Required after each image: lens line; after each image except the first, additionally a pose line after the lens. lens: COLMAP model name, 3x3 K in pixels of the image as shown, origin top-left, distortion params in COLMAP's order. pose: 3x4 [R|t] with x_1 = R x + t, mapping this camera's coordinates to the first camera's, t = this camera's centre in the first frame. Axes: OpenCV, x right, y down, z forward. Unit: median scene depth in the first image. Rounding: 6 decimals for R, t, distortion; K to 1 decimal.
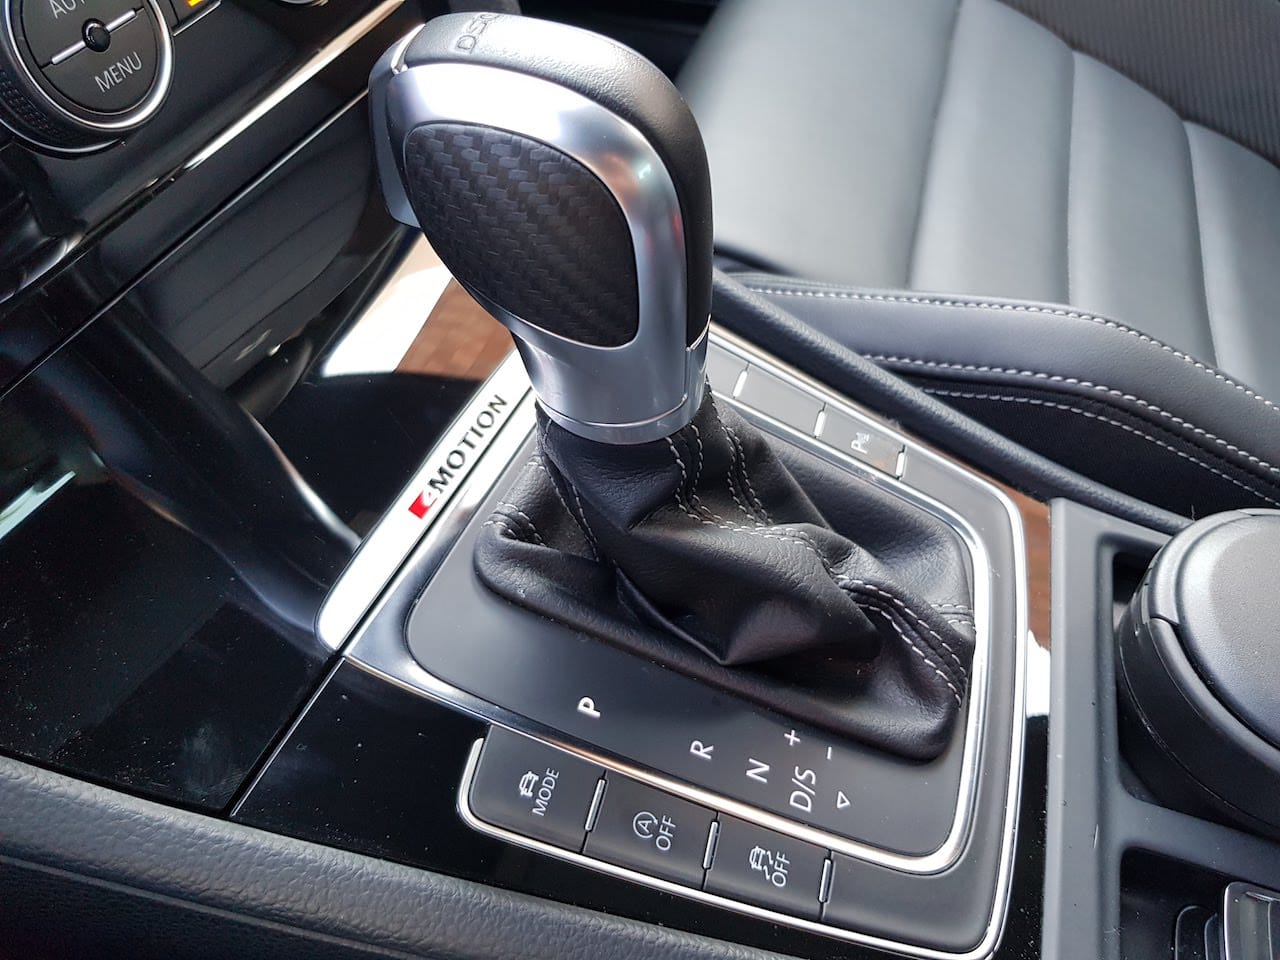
lens RADIAL K [[969.1, 0, 639.0], [0, 969.1, 479.1], [0, 0, 1]] dist [-0.033390, -0.007491]
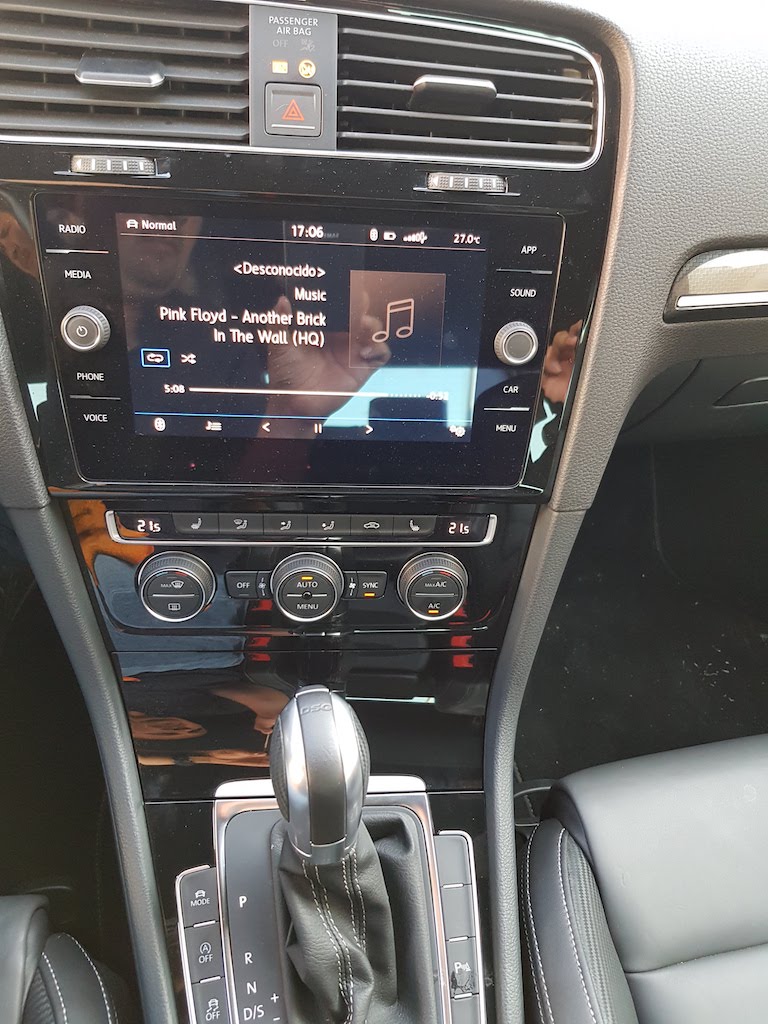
lens RADIAL K [[775.3, 0, 382.8], [0, 775.3, 512.0], [0, 0, 1]] dist [-0.033390, -0.007491]
pose [[0.454227, 0.640186, -0.619547, 0.696463], [-0.716591, 0.675732, 0.172867, -1.036030], [0.529315, 0.365441, 0.765688, -0.644690]]
